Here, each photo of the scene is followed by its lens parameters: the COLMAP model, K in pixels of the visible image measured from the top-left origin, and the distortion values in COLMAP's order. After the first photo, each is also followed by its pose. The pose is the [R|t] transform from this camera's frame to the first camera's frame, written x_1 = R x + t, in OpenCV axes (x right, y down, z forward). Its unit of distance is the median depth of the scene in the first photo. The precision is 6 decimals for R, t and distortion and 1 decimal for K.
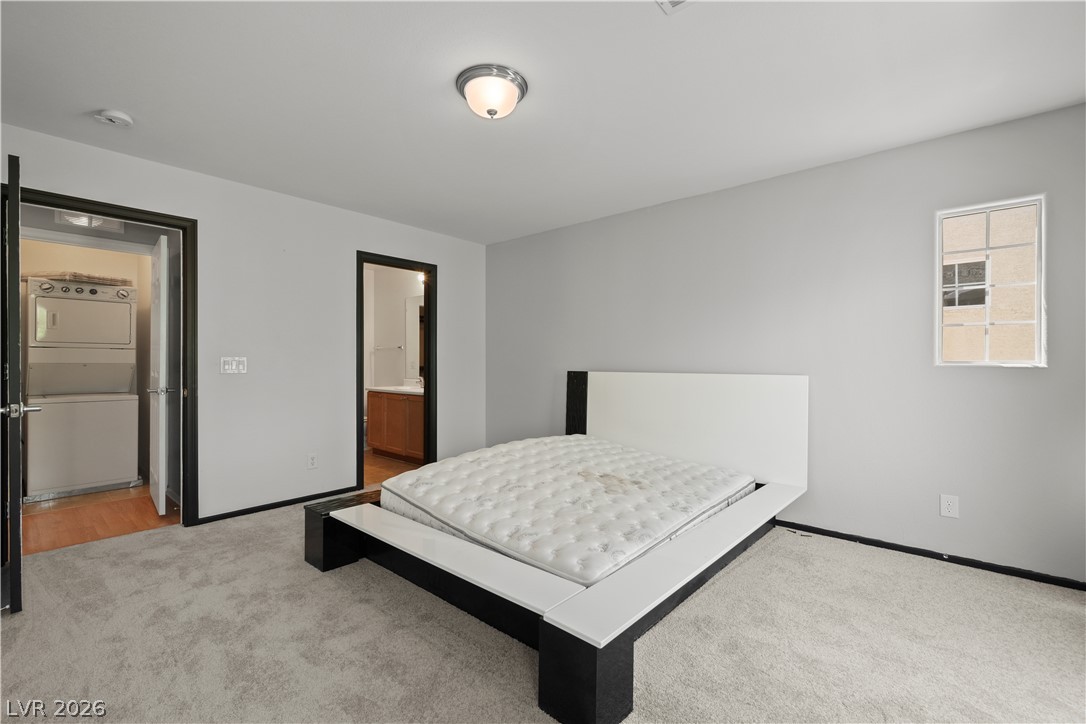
lens RADIAL K [[475.7, 0, 545.7], [0, 475.7, 361.7], [0, 0, 1]] dist [-0.004209, 0.002151]
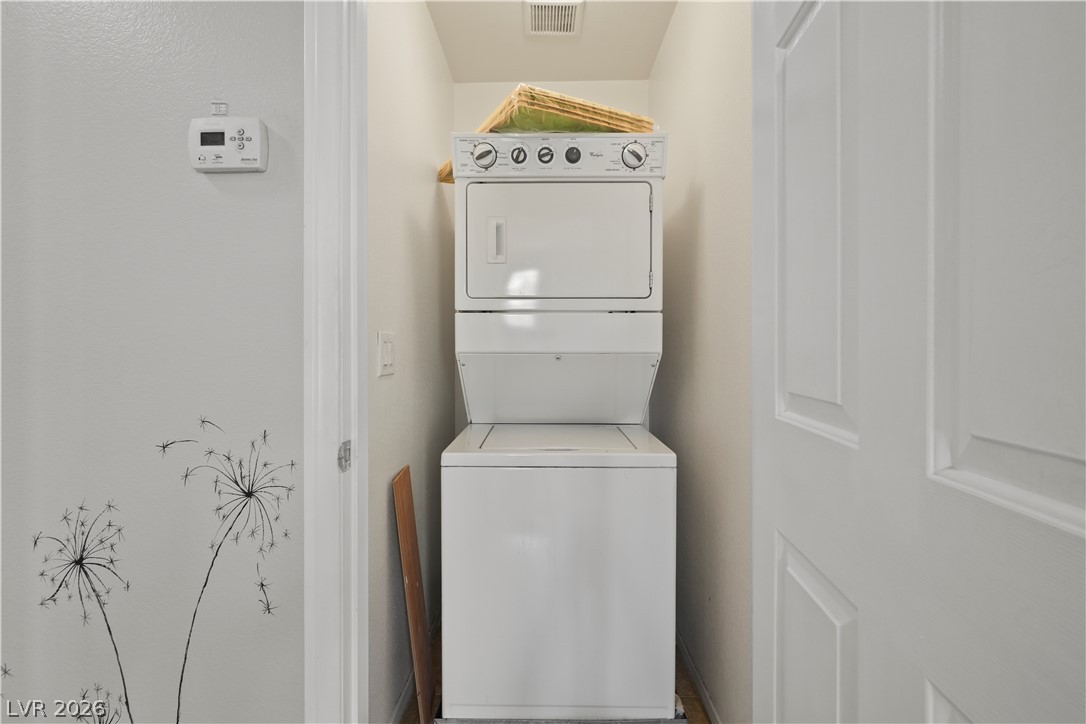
lens RADIAL K [[475.7, 0, 543.2], [0, 475.7, 359.1], [0, 0, 1]] dist [-0.004209, 0.002151]
pose [[0.655056, 0.001805, -0.755578, -0.684307], [0.004922, 0.999966, 0.006656, 0.005868], [0.755565, -0.008079, 0.655024, 0.733940]]
